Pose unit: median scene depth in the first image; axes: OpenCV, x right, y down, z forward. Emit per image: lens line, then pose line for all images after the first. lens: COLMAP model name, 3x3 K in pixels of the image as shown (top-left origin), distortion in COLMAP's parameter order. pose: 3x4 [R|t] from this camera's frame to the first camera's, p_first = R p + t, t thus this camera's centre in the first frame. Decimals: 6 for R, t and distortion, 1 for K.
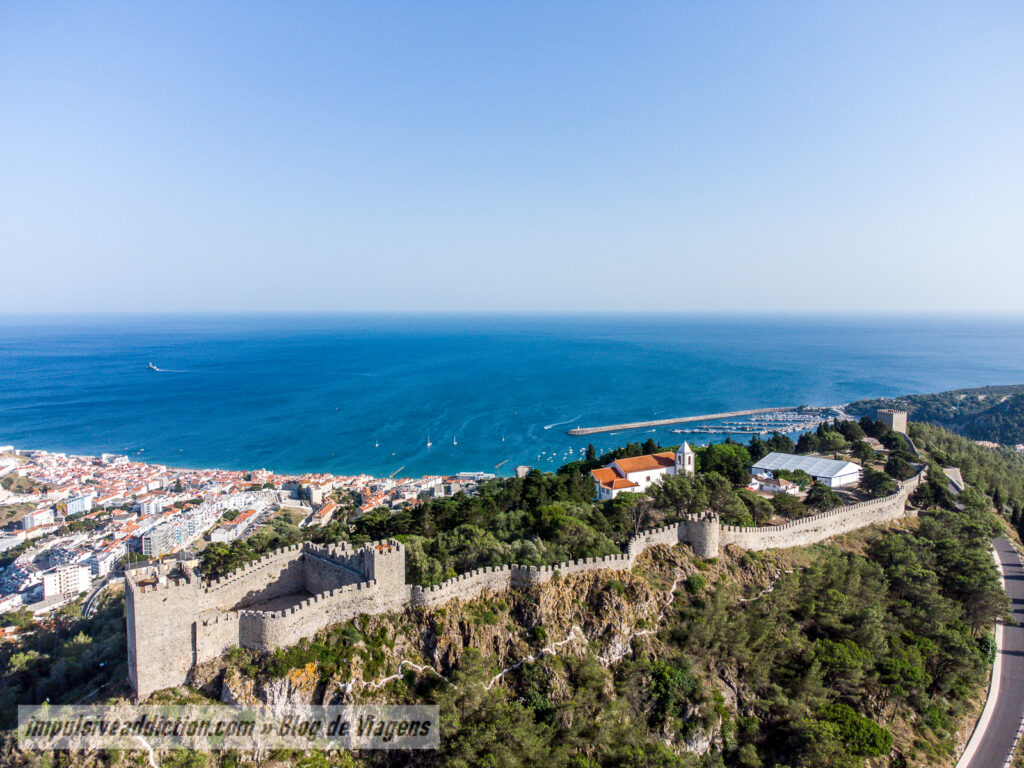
lens RADIAL K [[759.2, 0, 512.0], [0, 759.2, 384.0], [0, 0, 1]] dist [0.005083, 0.034262]
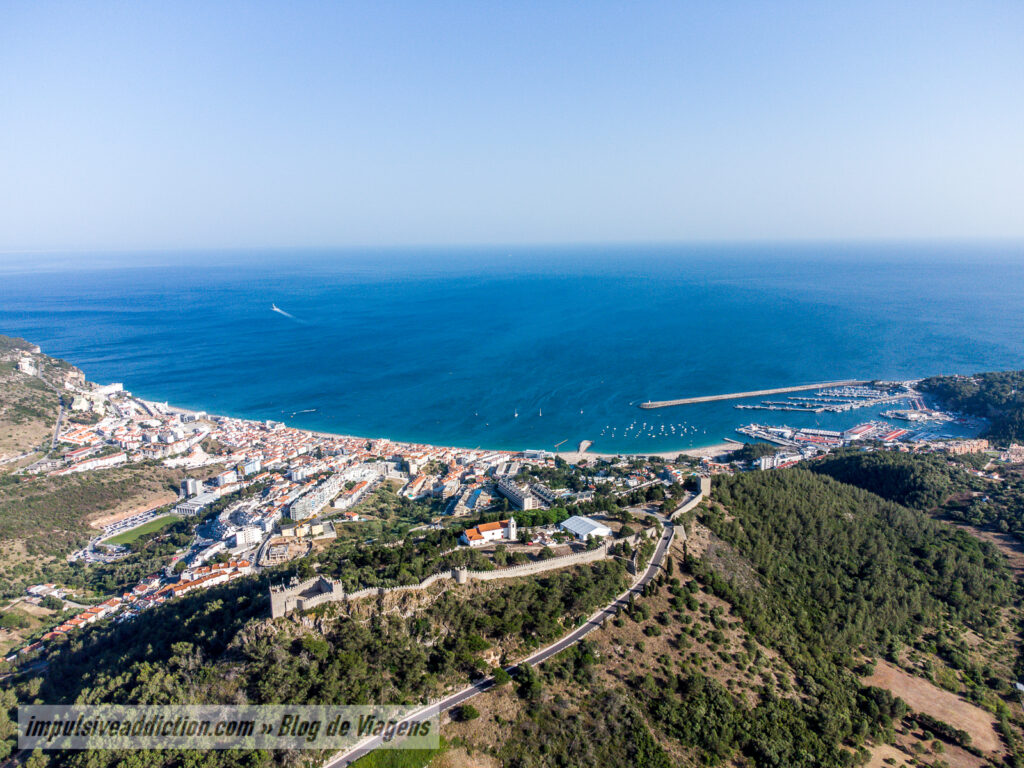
lens RADIAL K [[759.2, 0, 512.0], [0, 759.2, 384.0], [0, 0, 1]] dist [0.005083, 0.034262]
pose [[0.983600, 0.022448, -0.178959, 0.273403], [-0.005972, 0.995734, 0.092076, -0.227060], [0.180263, -0.089497, 0.979539, -0.491973]]
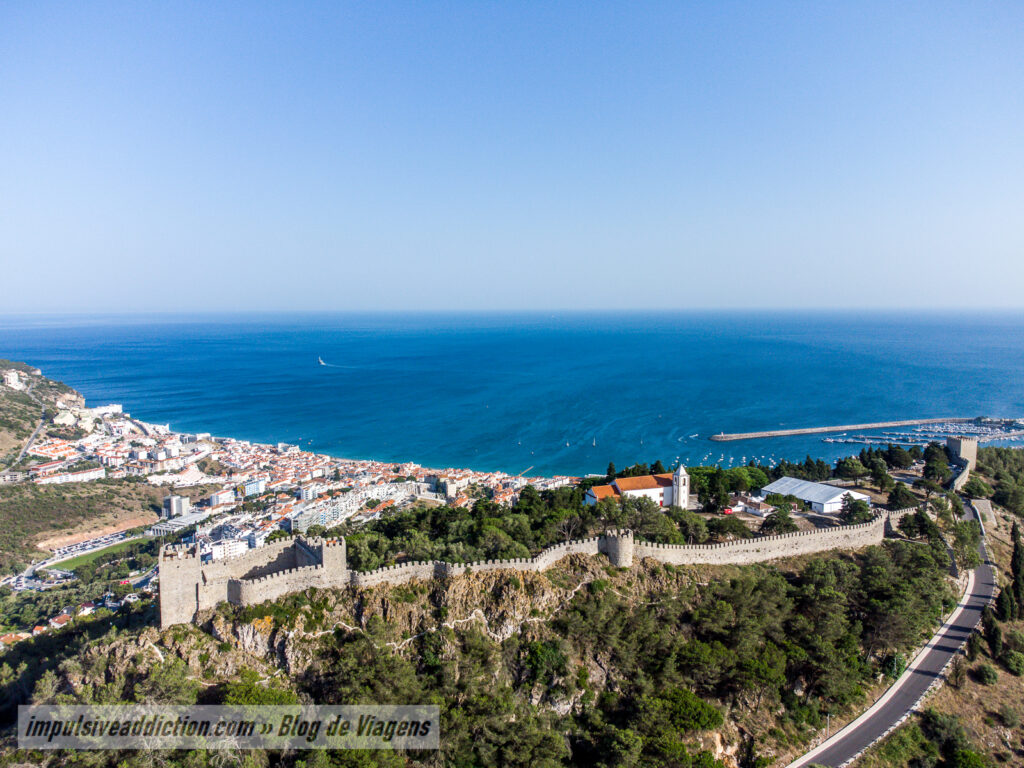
lens RADIAL K [[759.2, 0, 512.0], [0, 759.2, 384.0], [0, 0, 1]] dist [0.005083, 0.034262]
pose [[0.976688, 0.018625, -0.213853, 0.099524], [-0.017876, 0.999825, 0.005434, -0.020667], [0.213917, -0.001485, 0.976851, -0.069485]]
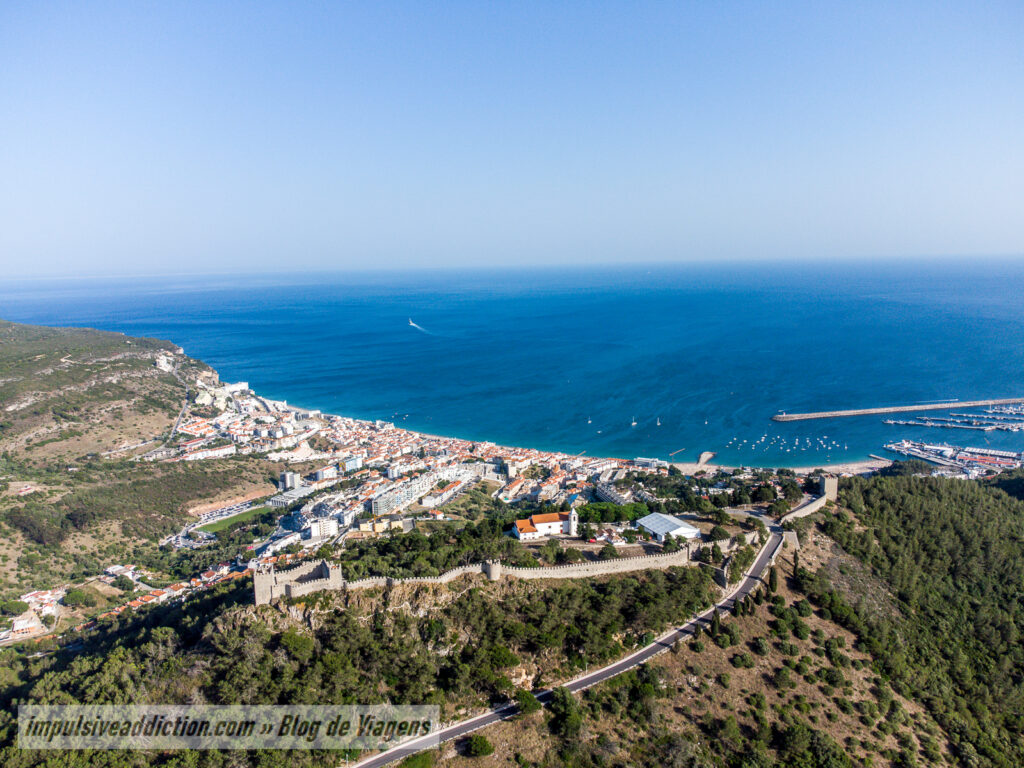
lens RADIAL K [[759.2, 0, 512.0], [0, 759.2, 384.0], [0, 0, 1]] dist [0.005083, 0.034262]
pose [[0.936655, 0.036747, -0.348320, 0.315739], [-0.013794, 0.997580, 0.068150, -0.150222], [0.349981, -0.059028, 0.934895, -0.313414]]
